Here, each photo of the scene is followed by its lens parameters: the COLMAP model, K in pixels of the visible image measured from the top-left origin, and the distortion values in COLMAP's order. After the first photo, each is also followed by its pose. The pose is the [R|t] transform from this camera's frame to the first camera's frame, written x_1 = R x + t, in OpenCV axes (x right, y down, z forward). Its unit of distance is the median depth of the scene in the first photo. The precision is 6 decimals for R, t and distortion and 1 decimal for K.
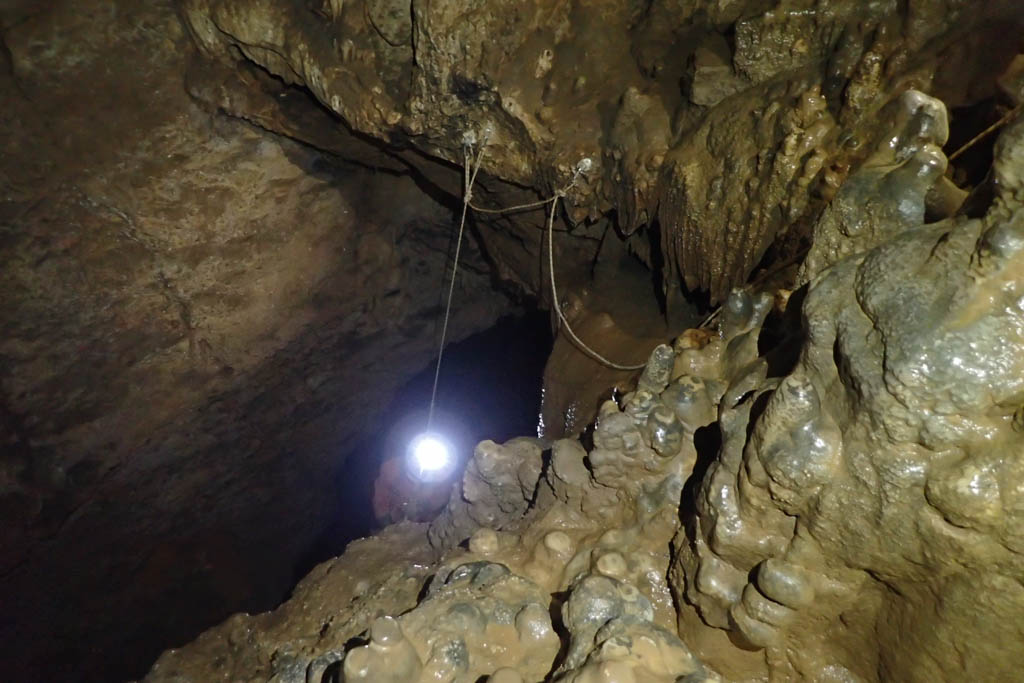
lens RADIAL K [[757.2, 0, 515.0], [0, 757.2, 328.3], [0, 0, 1]] dist [0.001271, -0.002670]
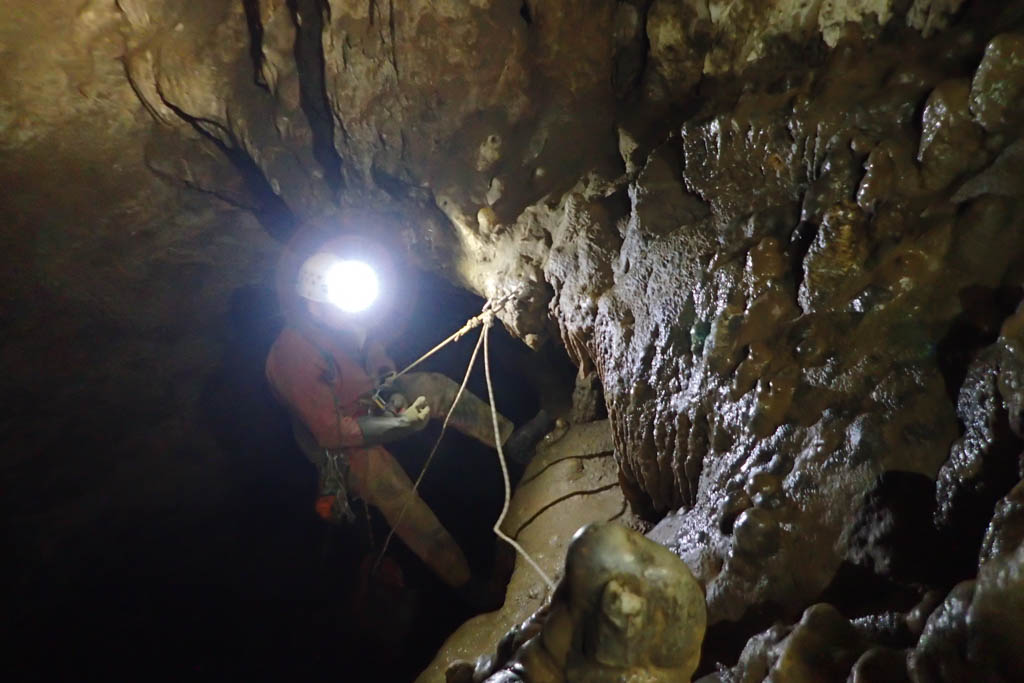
lens RADIAL K [[757.2, 0, 515.0], [0, 757.2, 328.3], [0, 0, 1]] dist [0.001271, -0.002670]
pose [[0.981475, 0.045251, -0.186170, 0.193993], [-0.046399, 0.998921, -0.001812, -0.147637], [0.185887, 0.010417, 0.982516, 0.208133]]
